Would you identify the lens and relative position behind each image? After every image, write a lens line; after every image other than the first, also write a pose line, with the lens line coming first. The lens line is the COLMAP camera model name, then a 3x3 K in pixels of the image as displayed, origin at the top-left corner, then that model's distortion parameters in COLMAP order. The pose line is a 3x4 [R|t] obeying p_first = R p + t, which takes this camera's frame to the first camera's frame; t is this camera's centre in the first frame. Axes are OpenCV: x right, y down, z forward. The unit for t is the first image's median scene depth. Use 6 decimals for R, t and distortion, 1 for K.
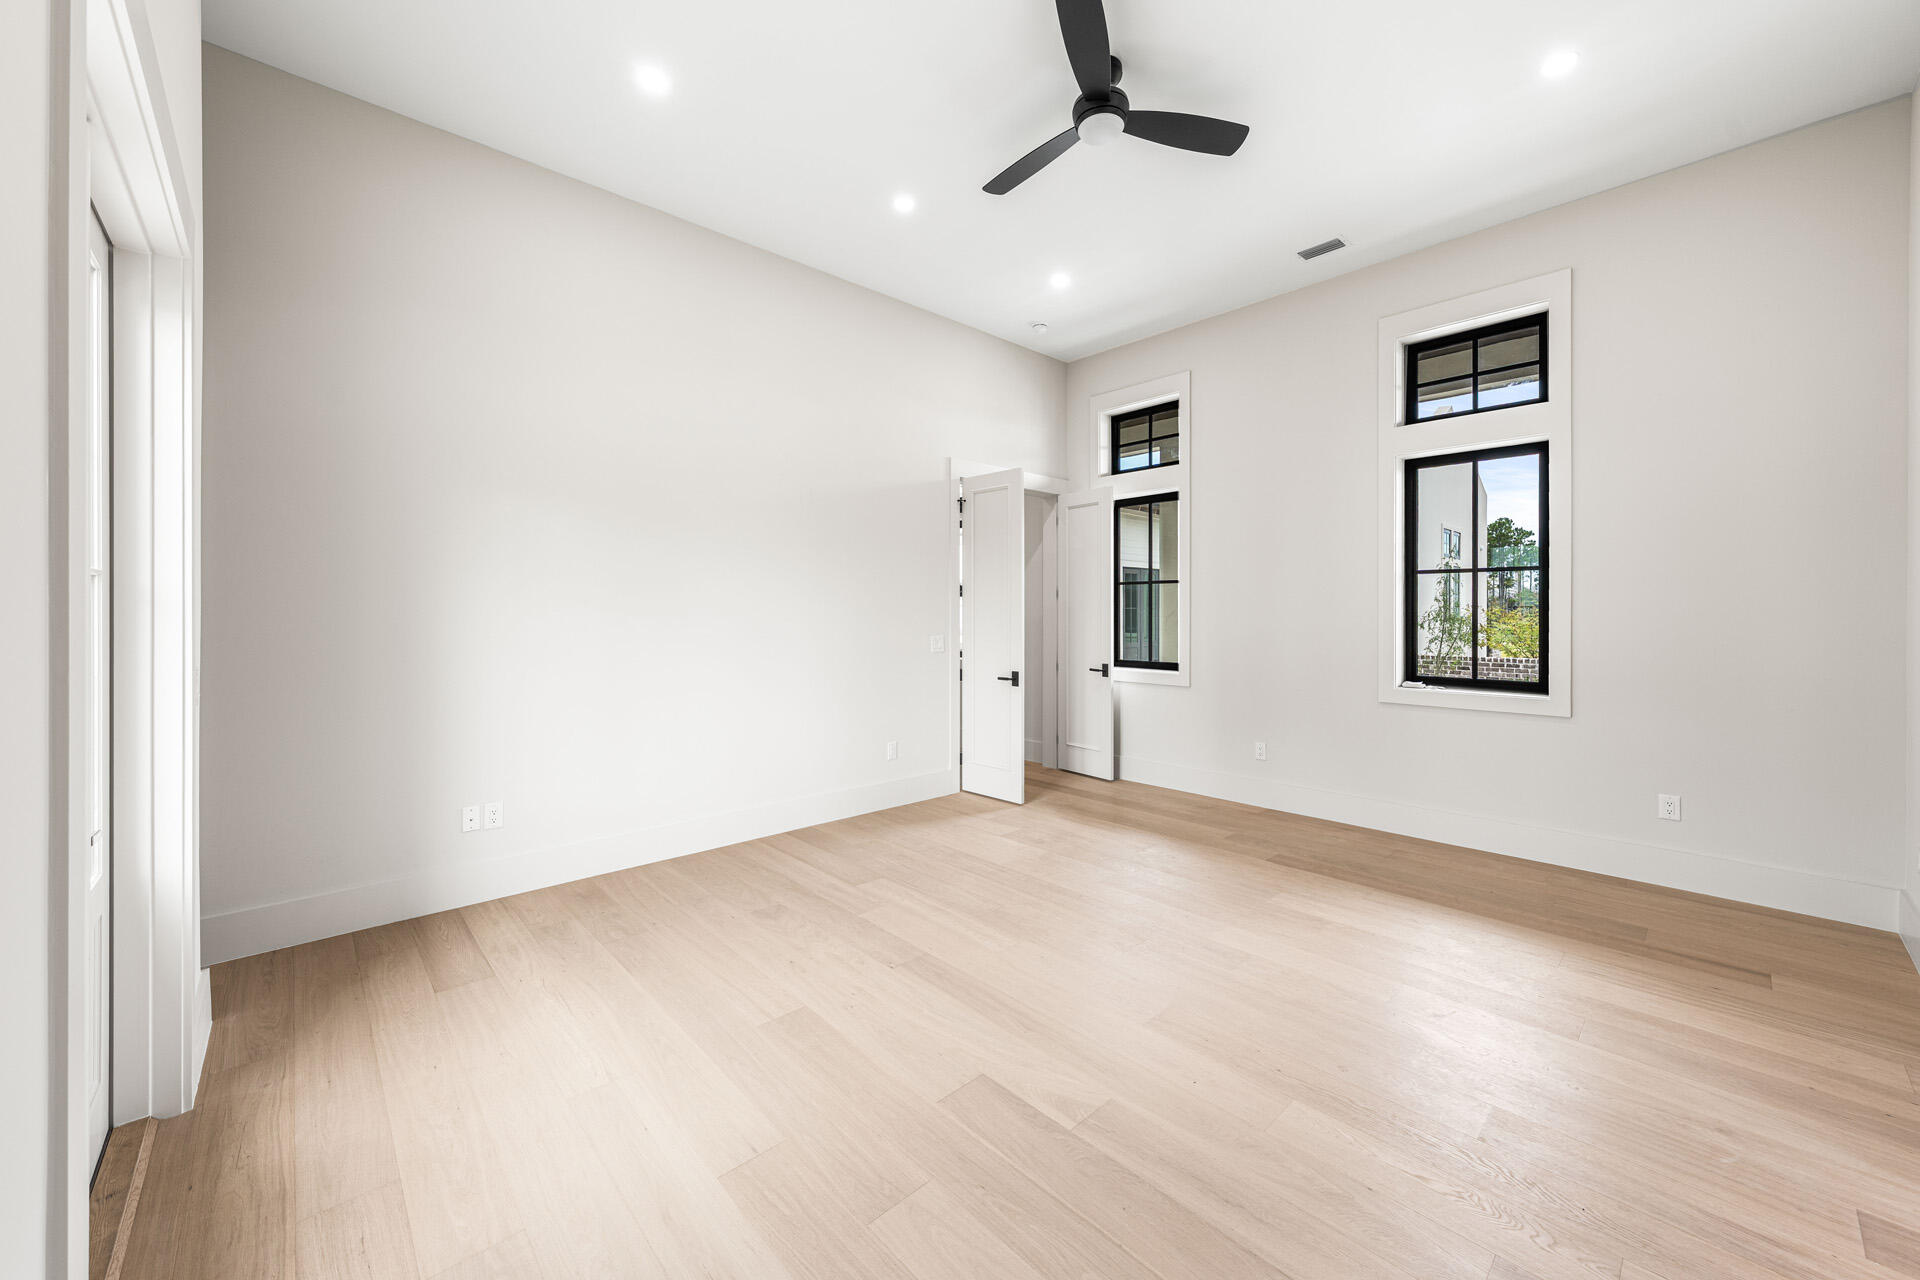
lens RADIAL K [[723.1, 0, 965.7], [0, 723.1, 616.0], [0, 0, 1]] dist [-0.000432, -0.000137]
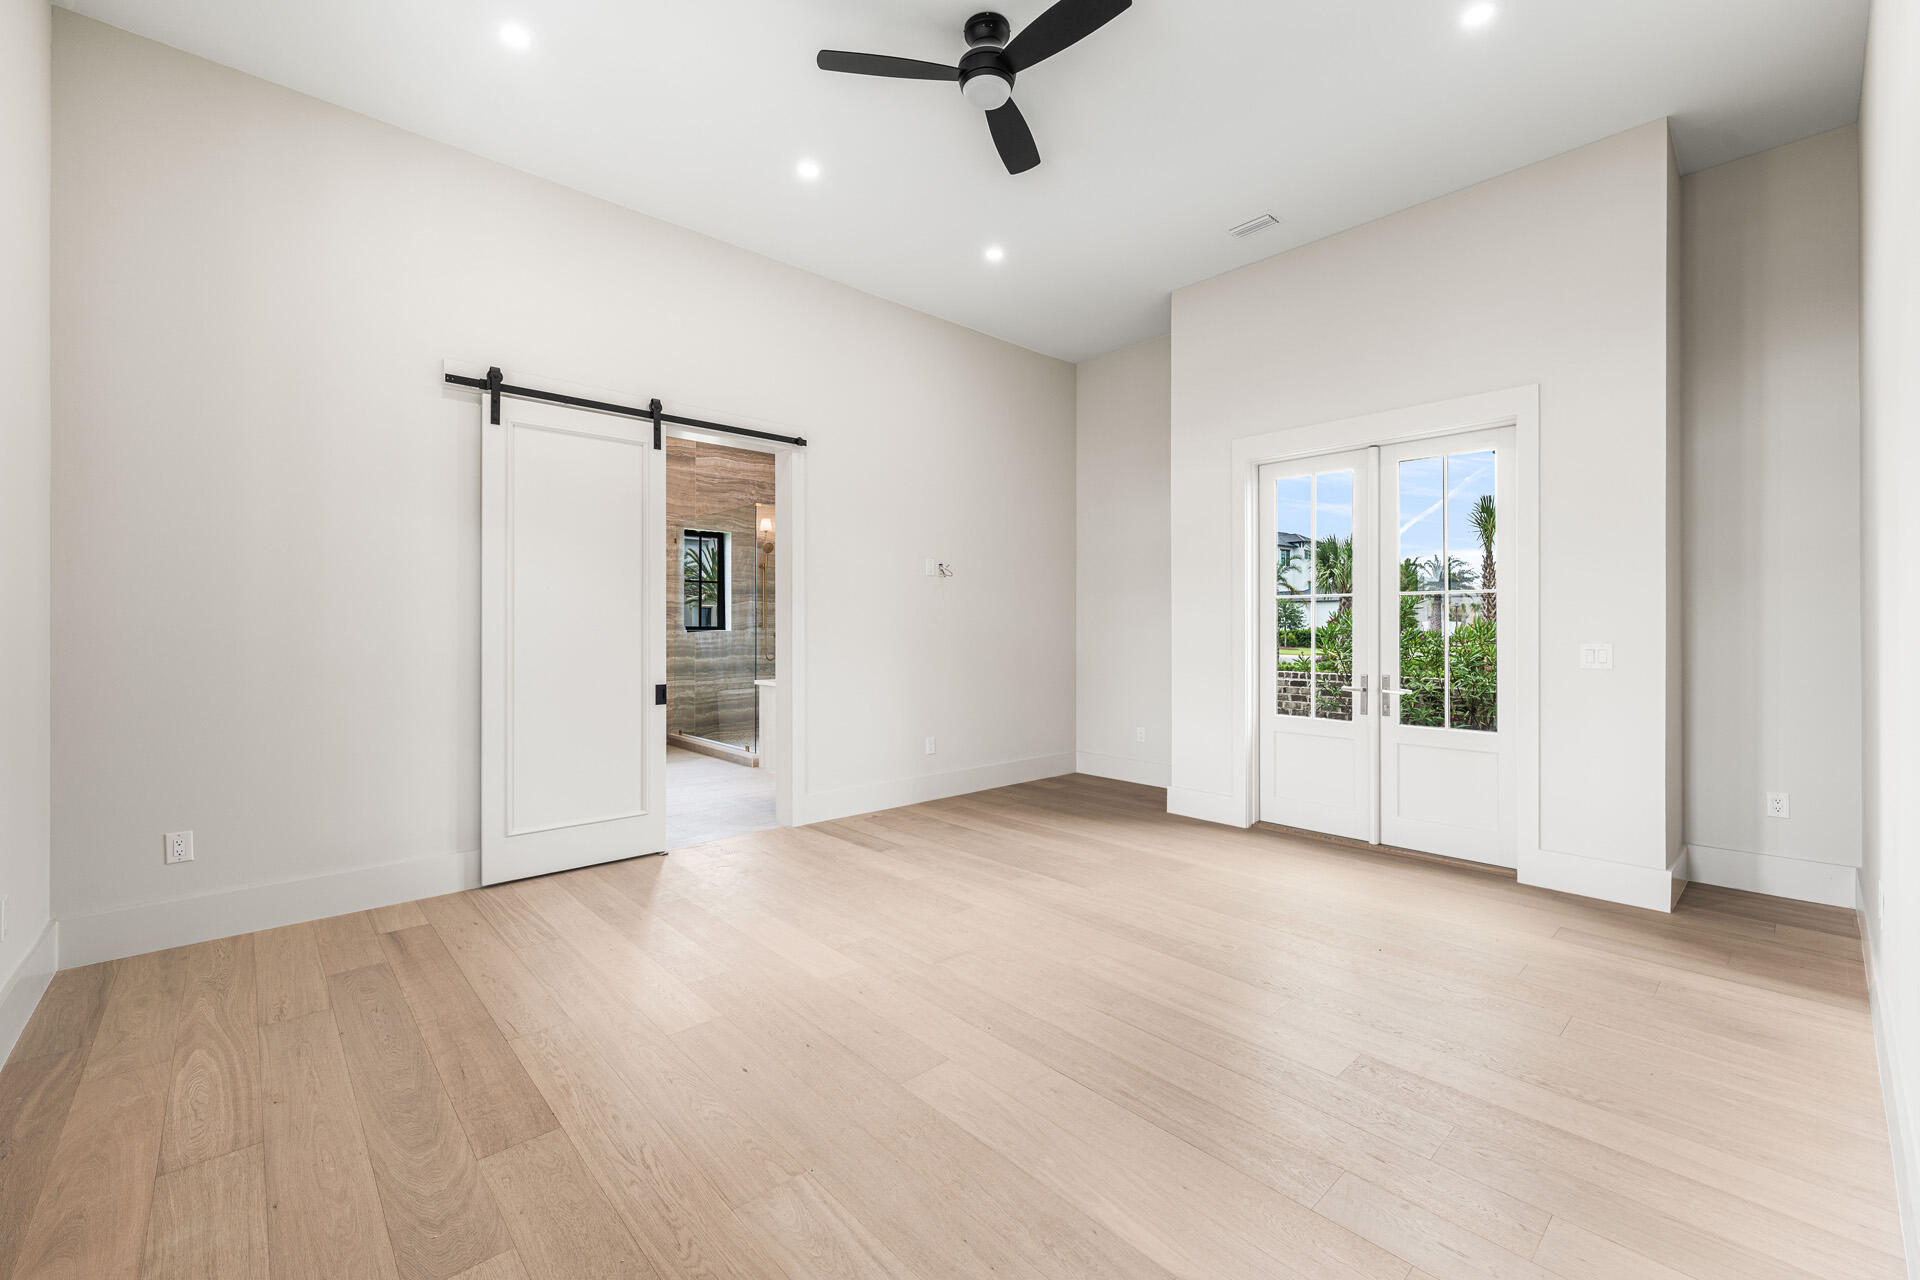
lens RADIAL K [[777.9, 0, 955.0], [0, 777.9, 640.5], [0, 0, 1]] dist [0.000149, -0.000023]
pose [[-0.999929, -0.001229, 0.011852, 0.225460], [-0.001017, 0.999840, 0.017845, 0.028074], [-0.011872, 0.017832, -0.999771, 2.101232]]
